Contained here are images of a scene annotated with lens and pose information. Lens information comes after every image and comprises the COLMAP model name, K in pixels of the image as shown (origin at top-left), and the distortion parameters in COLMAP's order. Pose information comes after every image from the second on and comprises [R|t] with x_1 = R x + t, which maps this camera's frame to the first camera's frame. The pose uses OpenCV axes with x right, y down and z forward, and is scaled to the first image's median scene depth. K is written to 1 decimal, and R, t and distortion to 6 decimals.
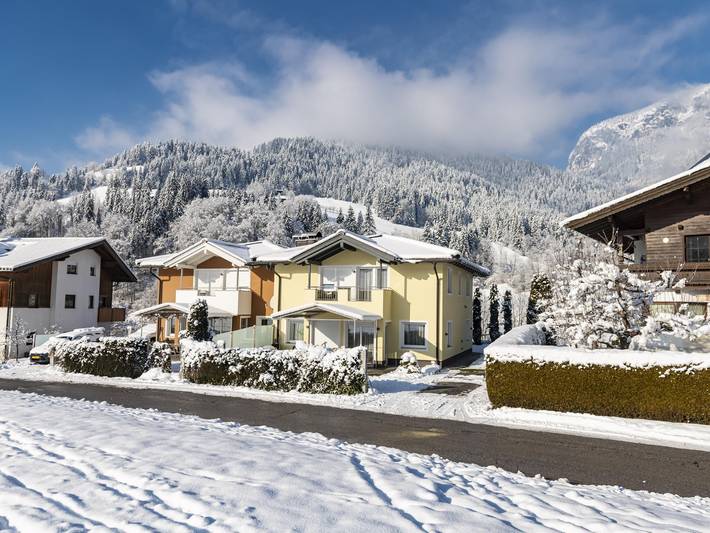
lens RADIAL K [[541.5, 0, 359.3], [0, 541.5, 267.8], [0, 0, 1]] dist [0.009174, -0.008288]
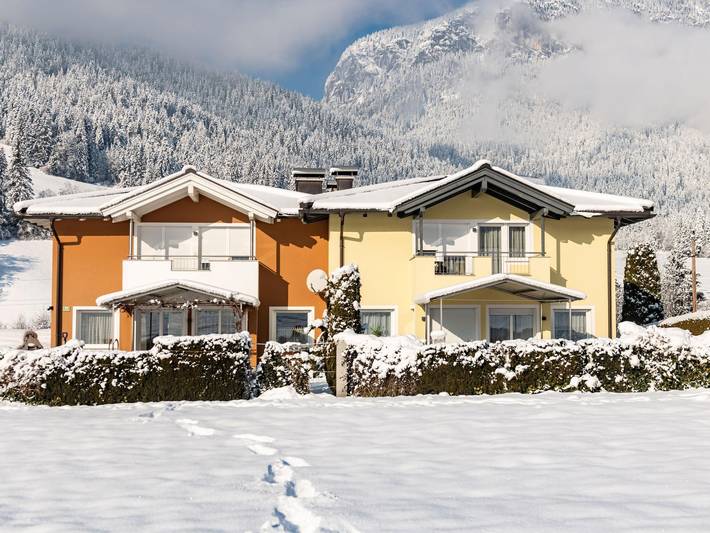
lens RADIAL K [[925.0, 0, 355.0], [0, 925.0, 266.5], [0, 0, 1]] dist [-0.016859, -0.006498]
pose [[0.913957, 0.009256, 0.405705, -0.579198], [-0.013057, 0.999893, 0.006601, 0.044597], [-0.405600, -0.011331, 0.913980, 0.085395]]
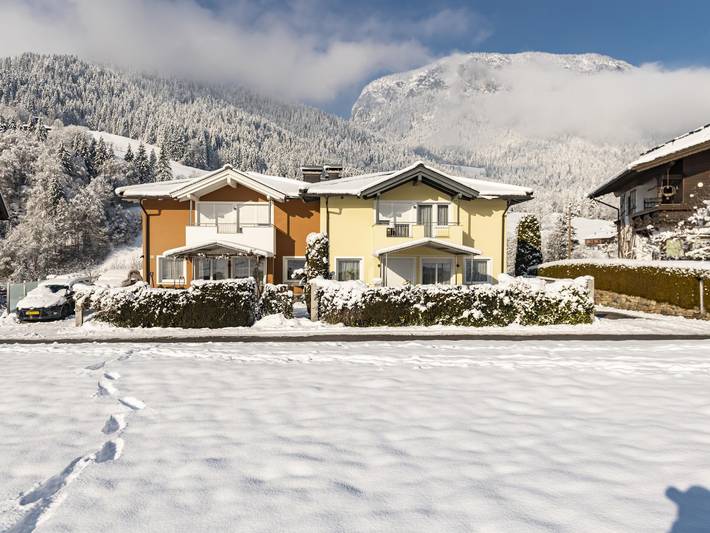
lens RADIAL K [[552.9, 0, 358.0], [0, 552.9, 267.3], [0, 0, 1]] dist [0.005928, -0.001175]
pose [[0.922717, -0.019029, 0.385008, -0.490109], [-0.016889, 0.995826, 0.089694, 0.027301], [-0.385108, -0.089264, 0.918544, 0.137167]]
